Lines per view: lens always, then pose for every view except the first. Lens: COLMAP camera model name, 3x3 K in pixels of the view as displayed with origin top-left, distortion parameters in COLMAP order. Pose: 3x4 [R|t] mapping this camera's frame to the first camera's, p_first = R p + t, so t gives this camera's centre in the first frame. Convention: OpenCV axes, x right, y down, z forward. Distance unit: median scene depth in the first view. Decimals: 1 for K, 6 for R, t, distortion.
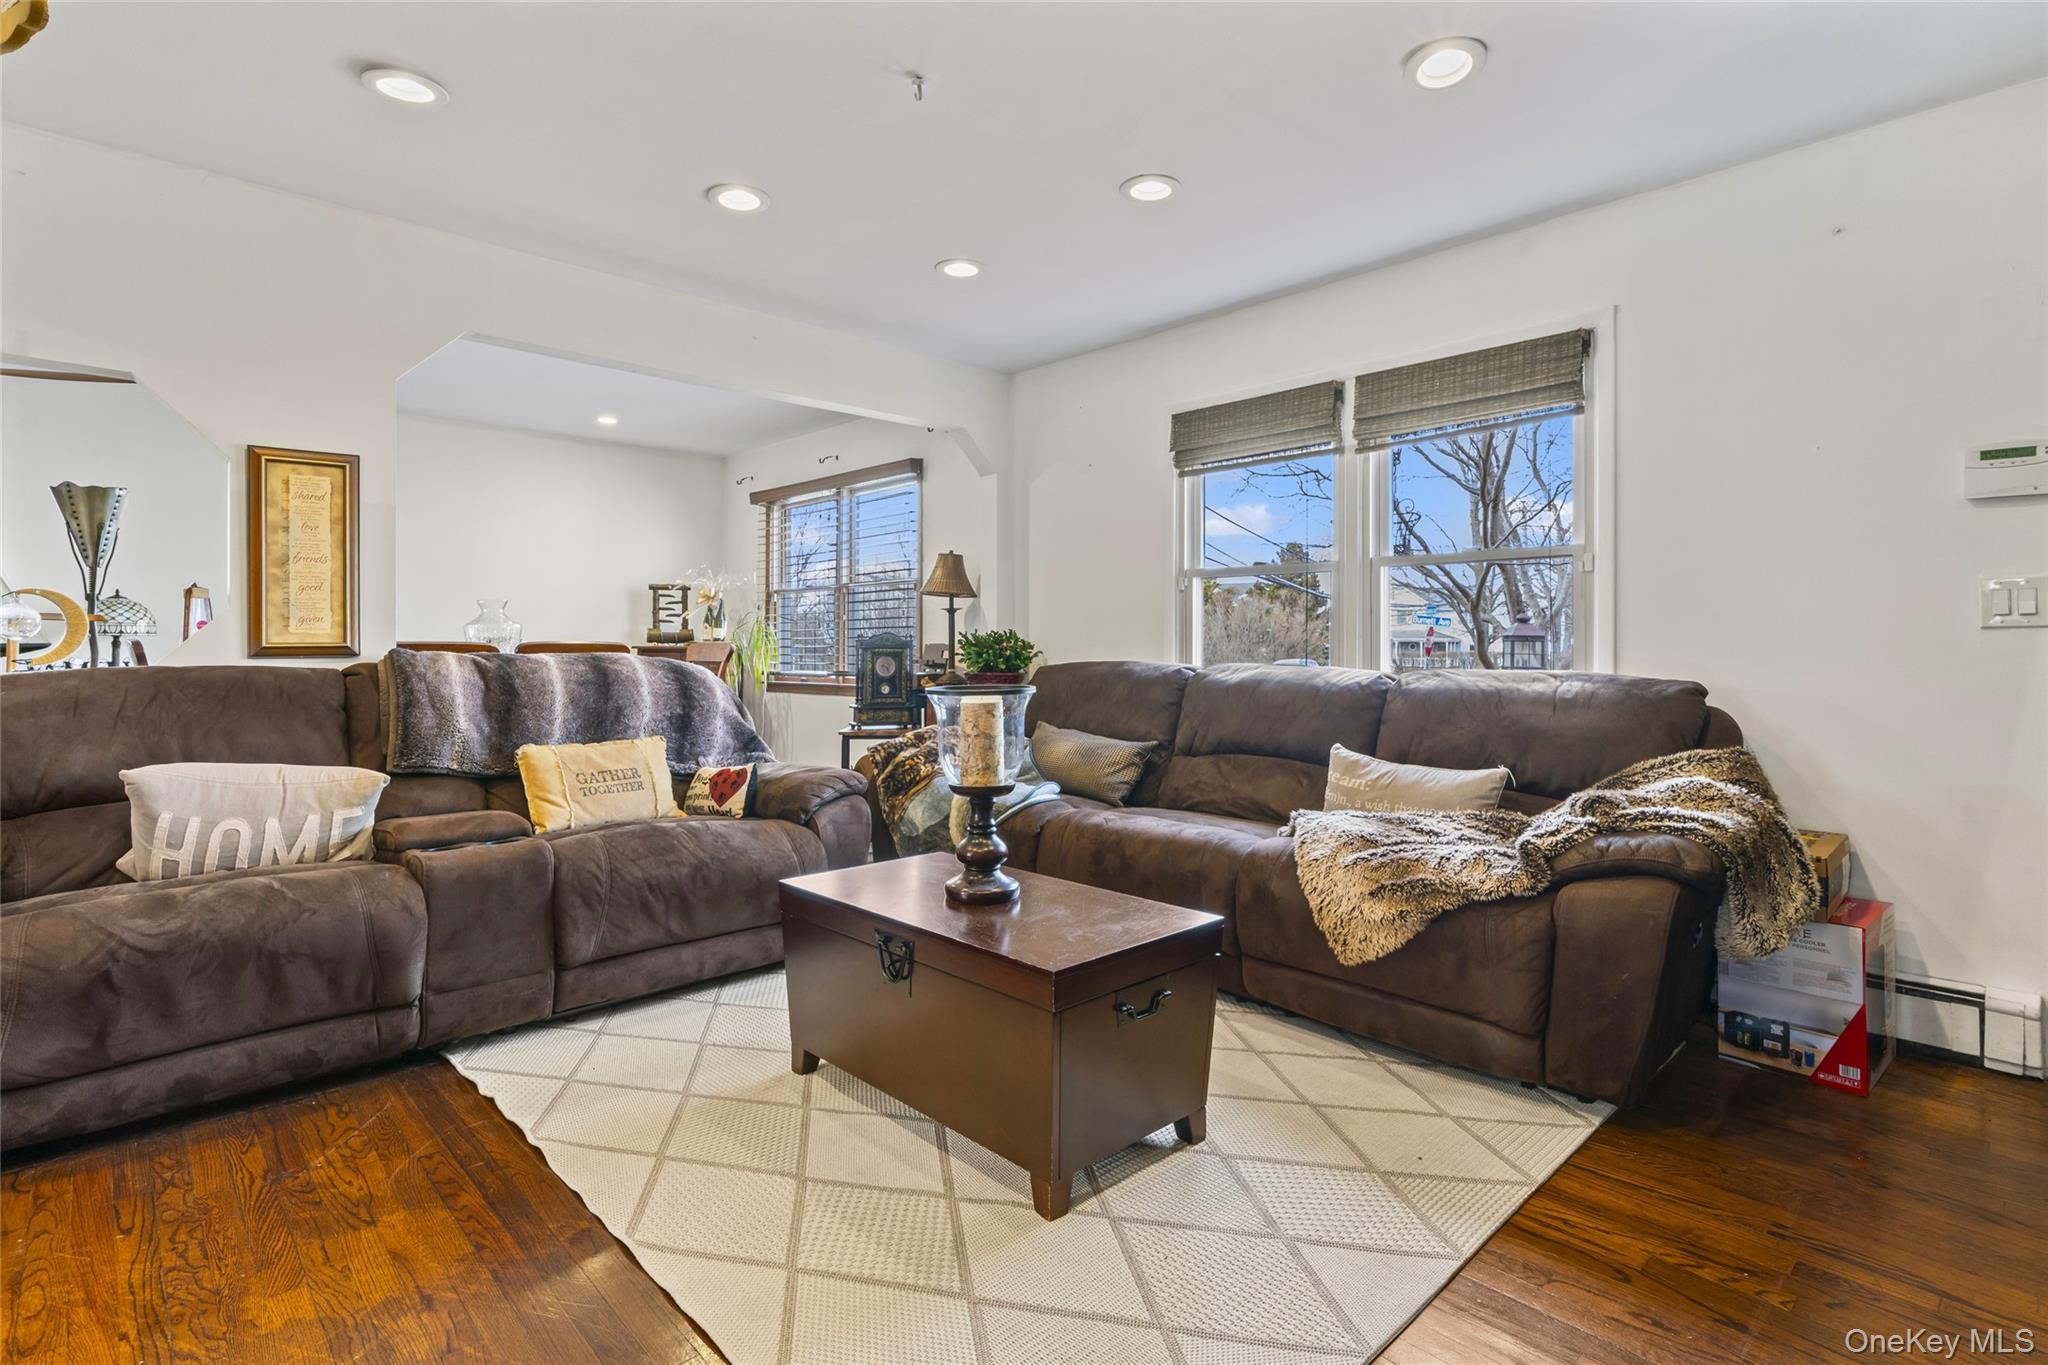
lens RADIAL K [[1014.9, 0, 1022.7], [0, 1014.9, 636.2], [0, 0, 1]] dist [0.000426, 0.000245]
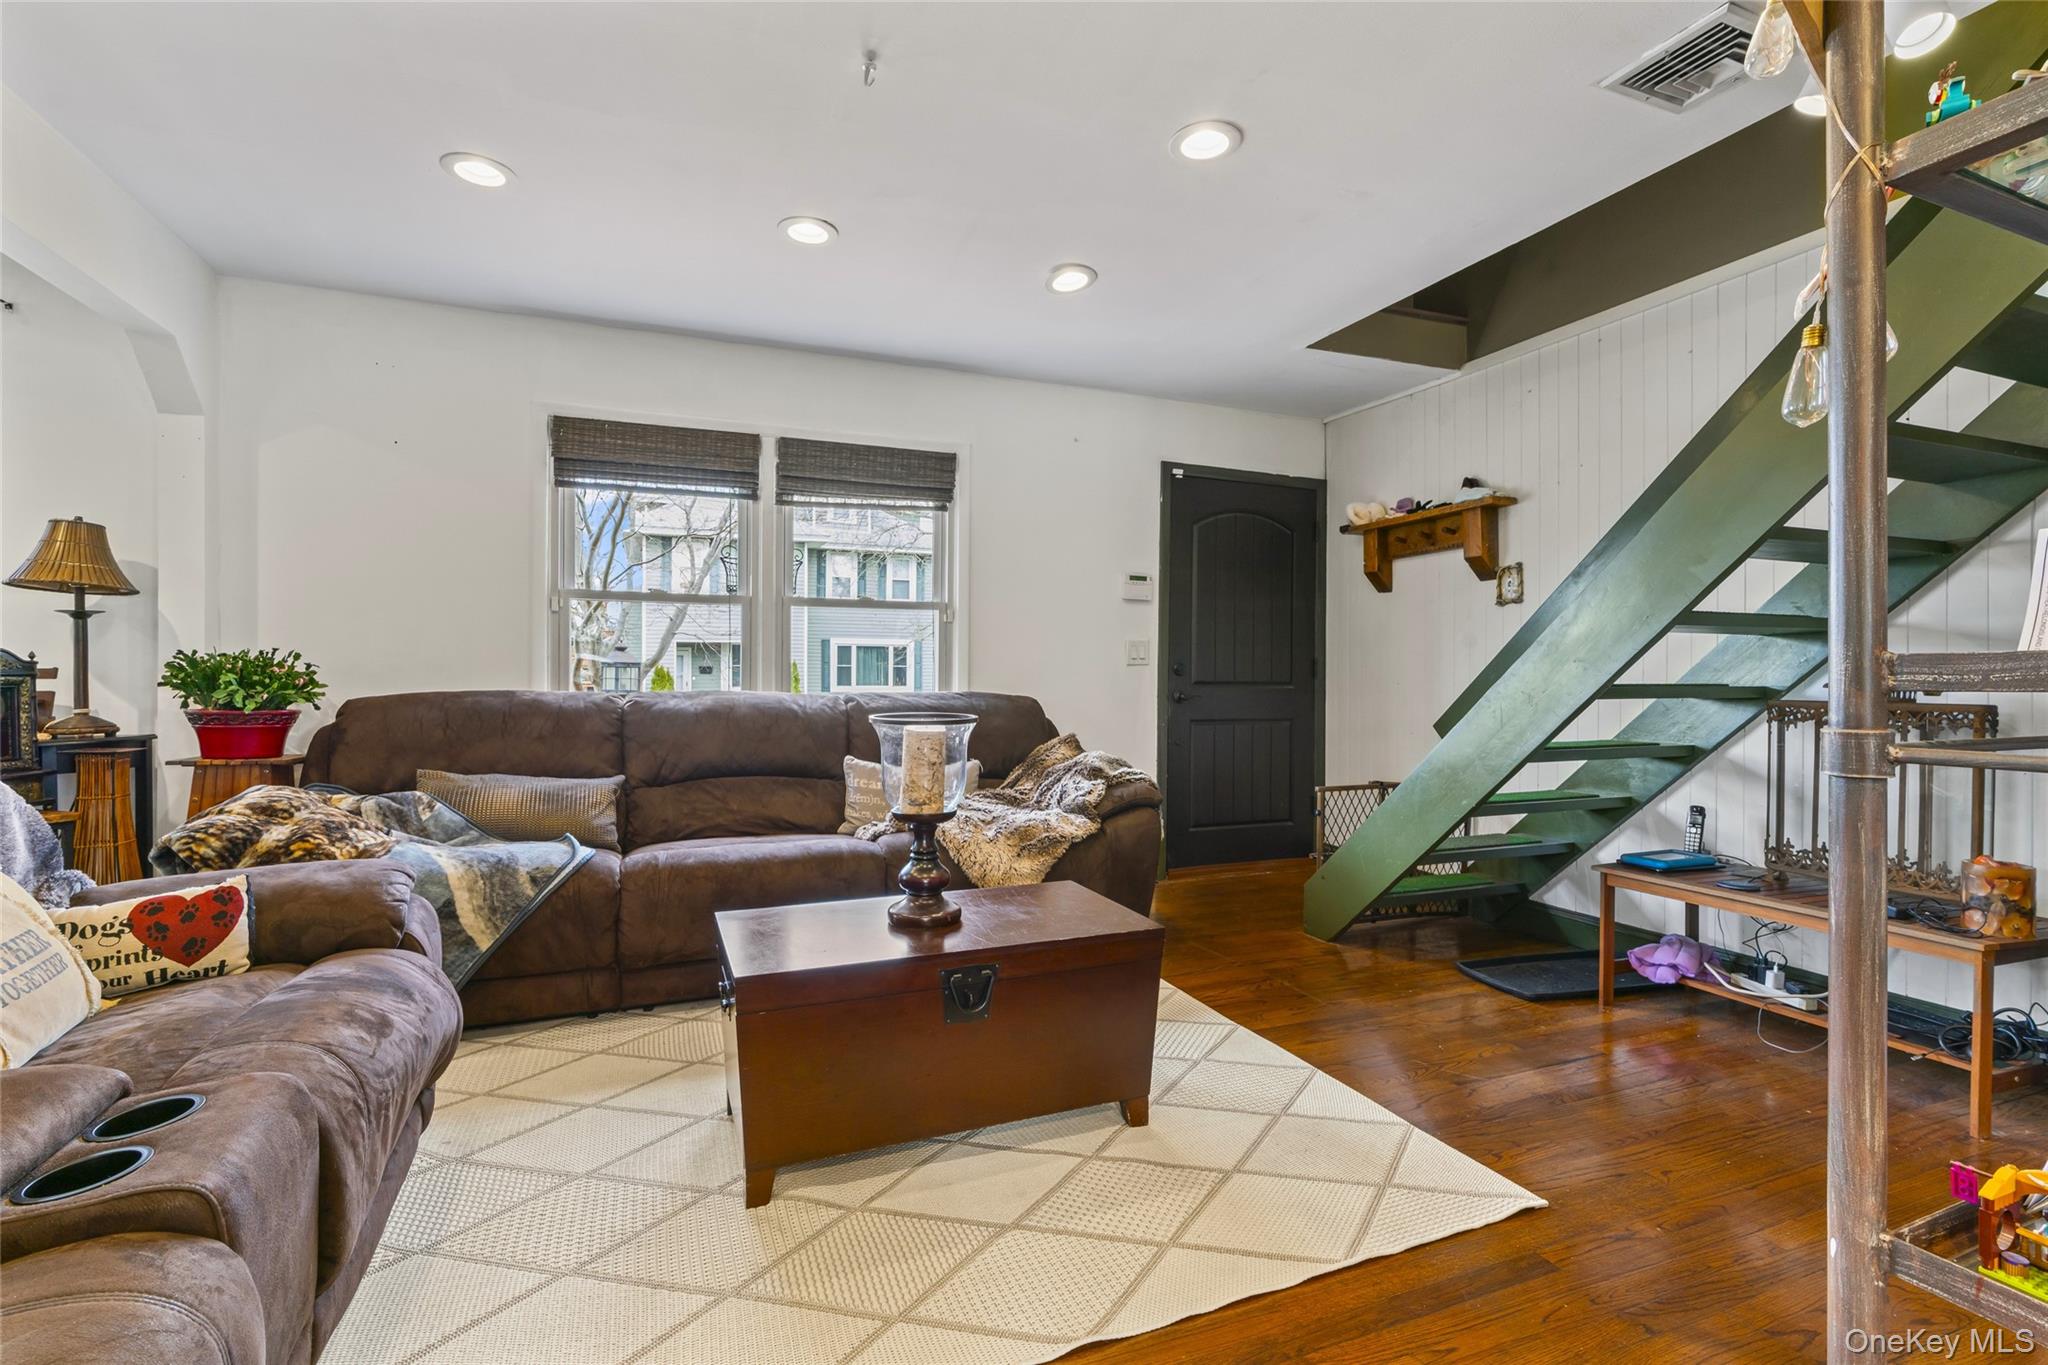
lens RADIAL K [[932.3, 0, 1024.0], [0, 932.3, 682.5], [0, 0, 1]] dist [-0.009856, 0.000005]
pose [[0.352751, -0.009646, 0.935667, -0.608099], [-0.011902, 0.999820, 0.014795, 0.001419], [-0.935641, -0.016355, 0.352573, 0.401690]]
